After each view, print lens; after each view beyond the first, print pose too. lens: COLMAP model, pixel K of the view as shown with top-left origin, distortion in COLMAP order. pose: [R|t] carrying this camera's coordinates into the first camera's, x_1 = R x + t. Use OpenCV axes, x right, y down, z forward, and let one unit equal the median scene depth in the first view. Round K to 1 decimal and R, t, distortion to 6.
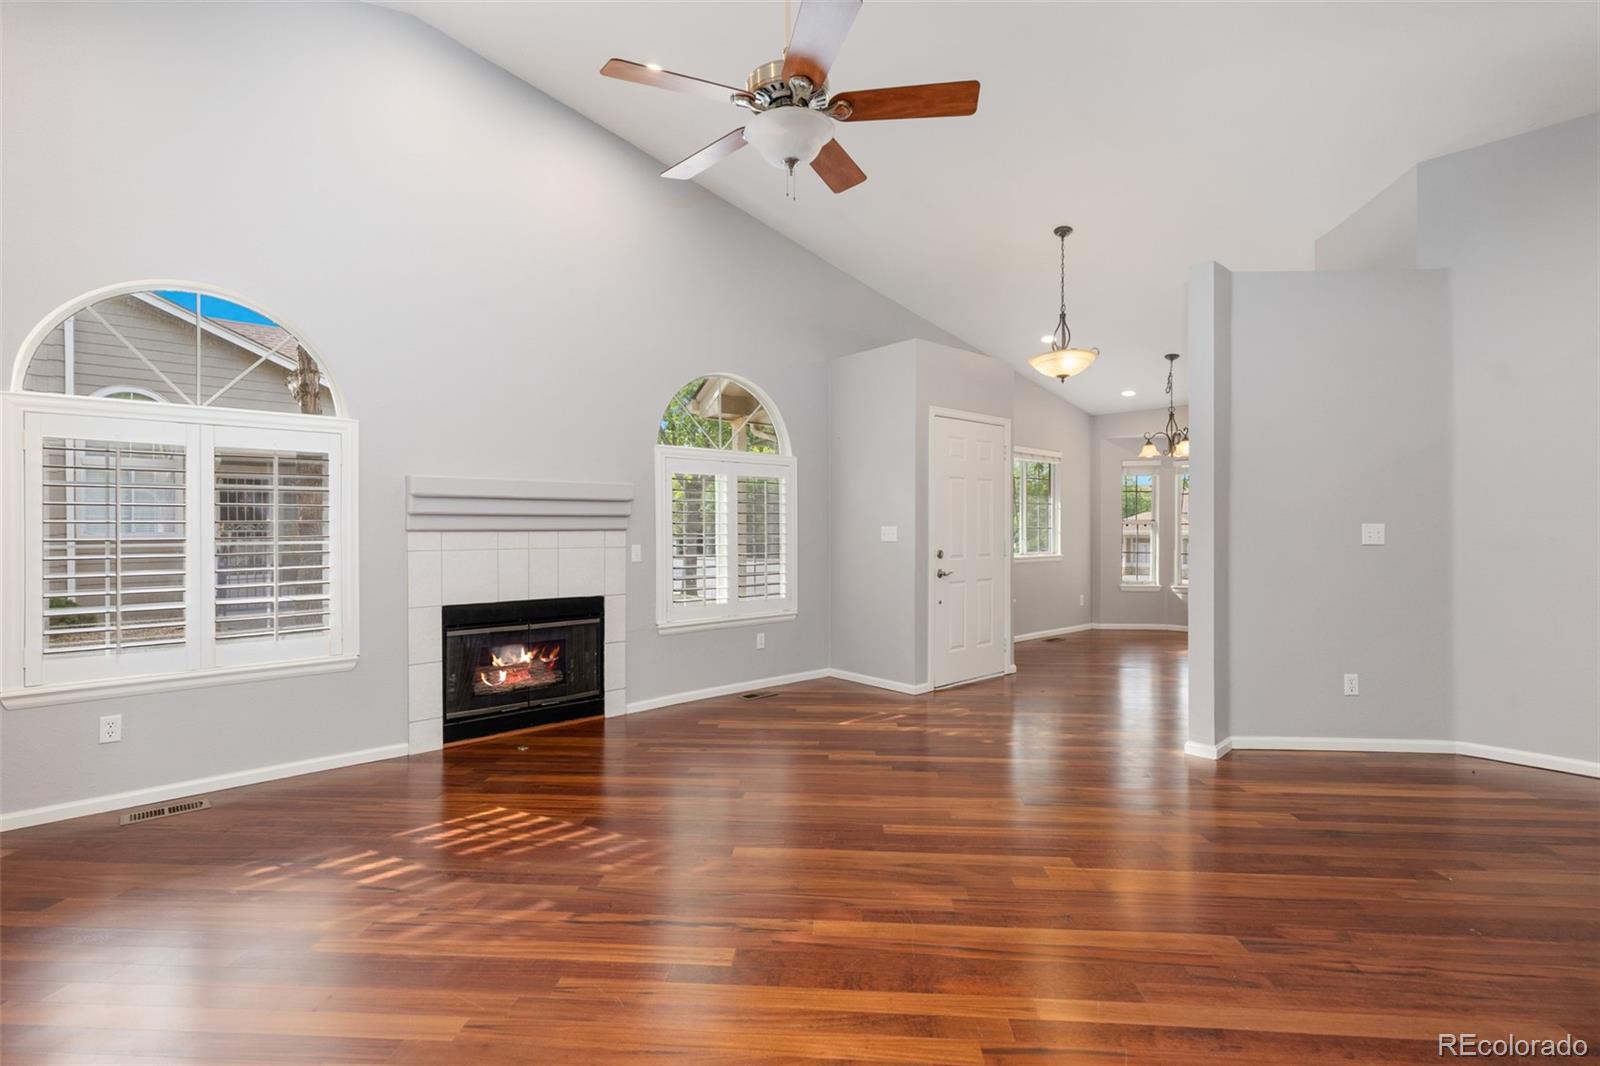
lens RADIAL K [[736.3, 0, 795.2], [0, 736.3, 533.1], [0, 0, 1]] dist [0.001968, 0.000122]
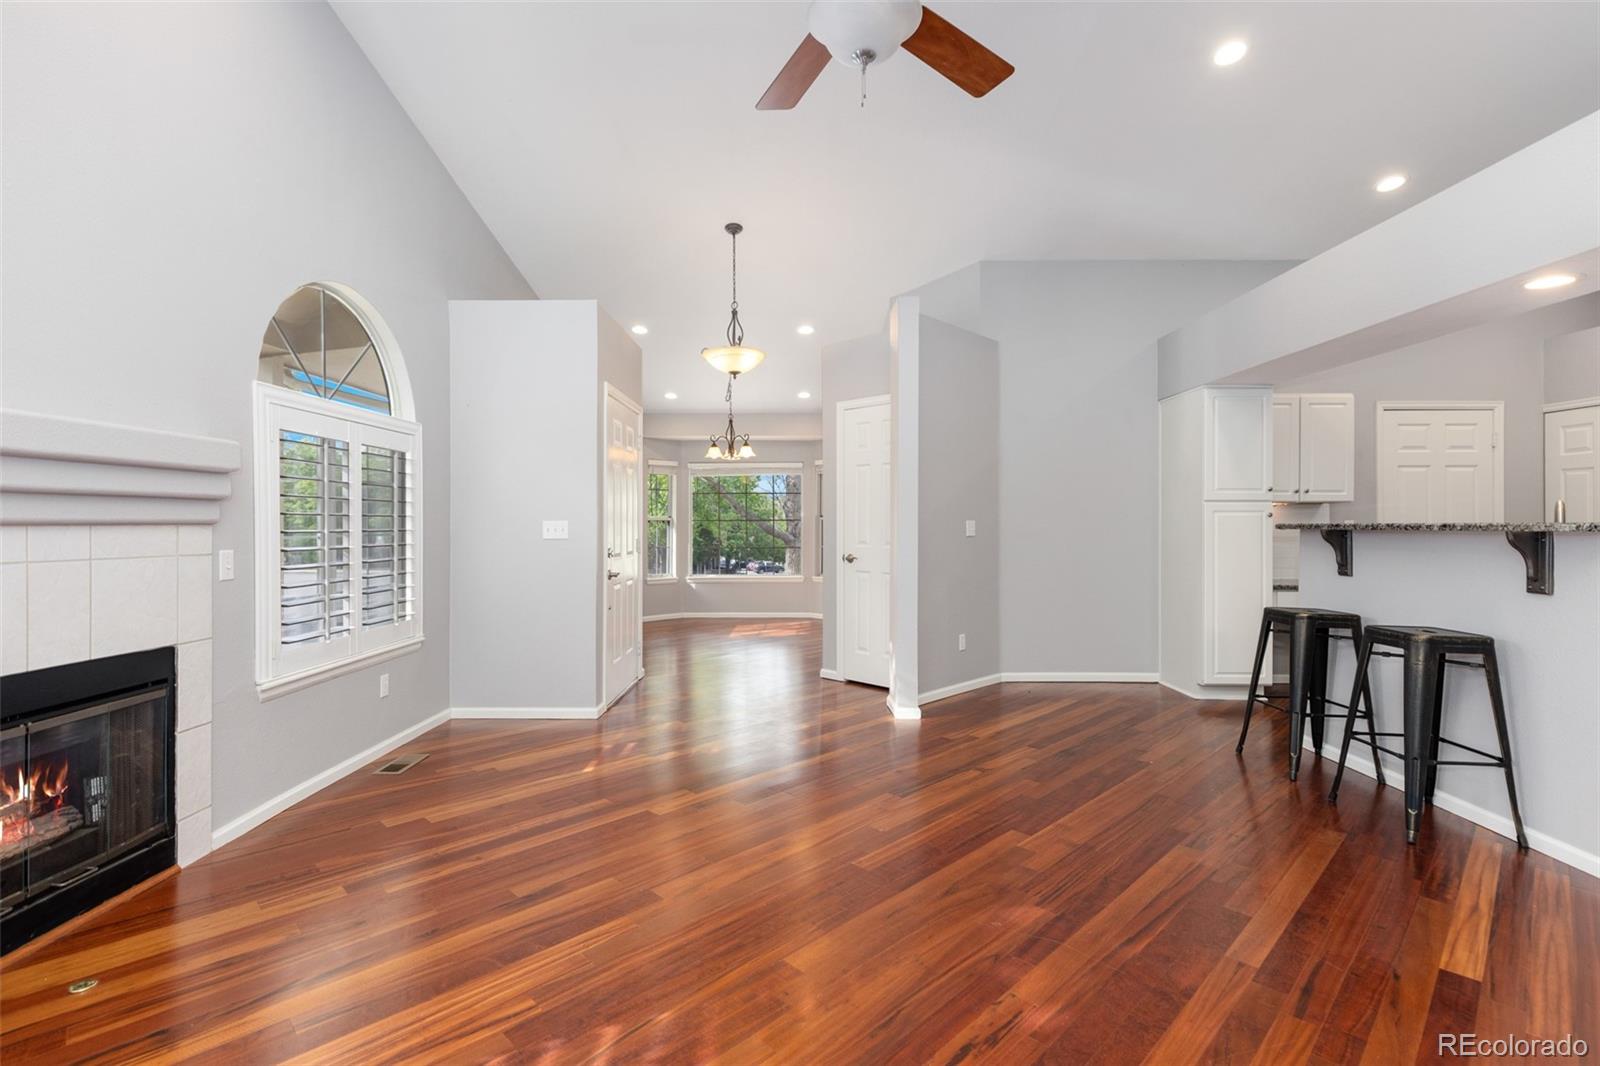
lens RADIAL K [[732.1, 0, 792.9], [0, 732.1, 528.3], [0, 0, 1]] dist [0.002449, -0.000155]
pose [[0.665097, -0.002127, 0.746754, -0.358957], [0.003507, 0.999994, -0.000275, 0.000390], [-0.746749, 0.002802, 0.665101, 0.298681]]
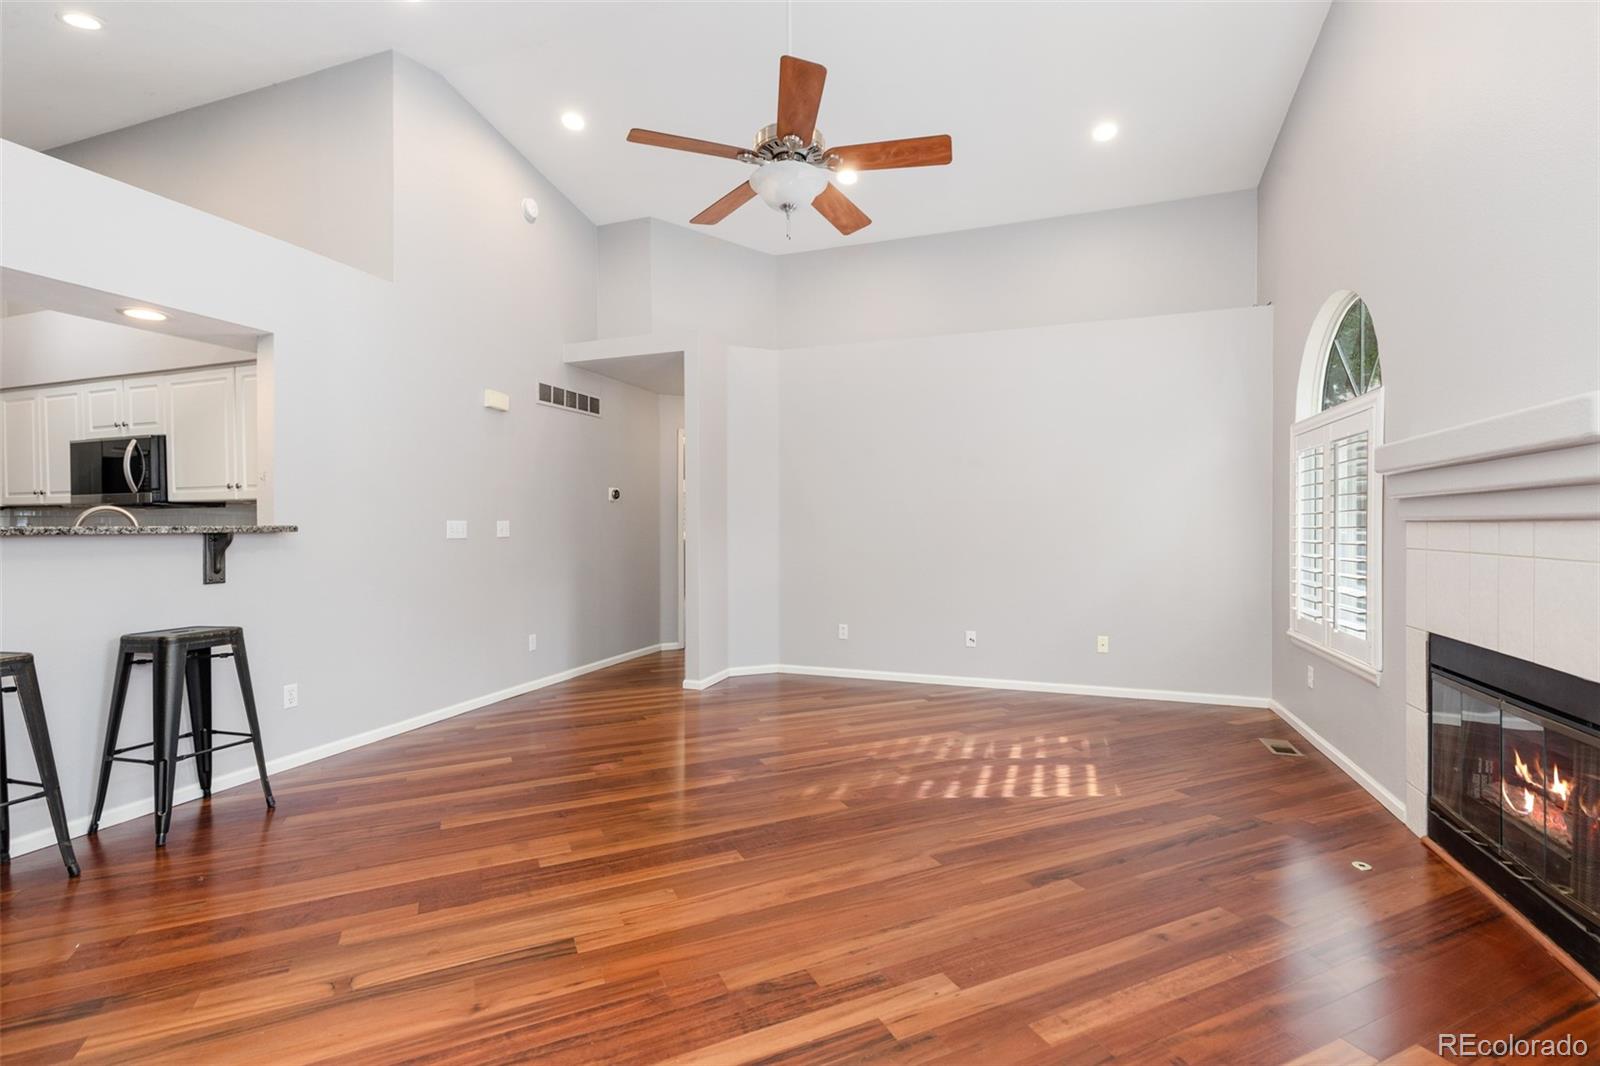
lens RADIAL K [[732.1, 0, 792.9], [0, 732.1, 528.3], [0, 0, 1]] dist [0.002449, -0.000155]
pose [[-0.873967, 0.007161, -0.485933, 0.309717], [0.003320, 0.999956, 0.008766, -0.005905], [0.485974, 0.006048, -0.873952, 1.129424]]
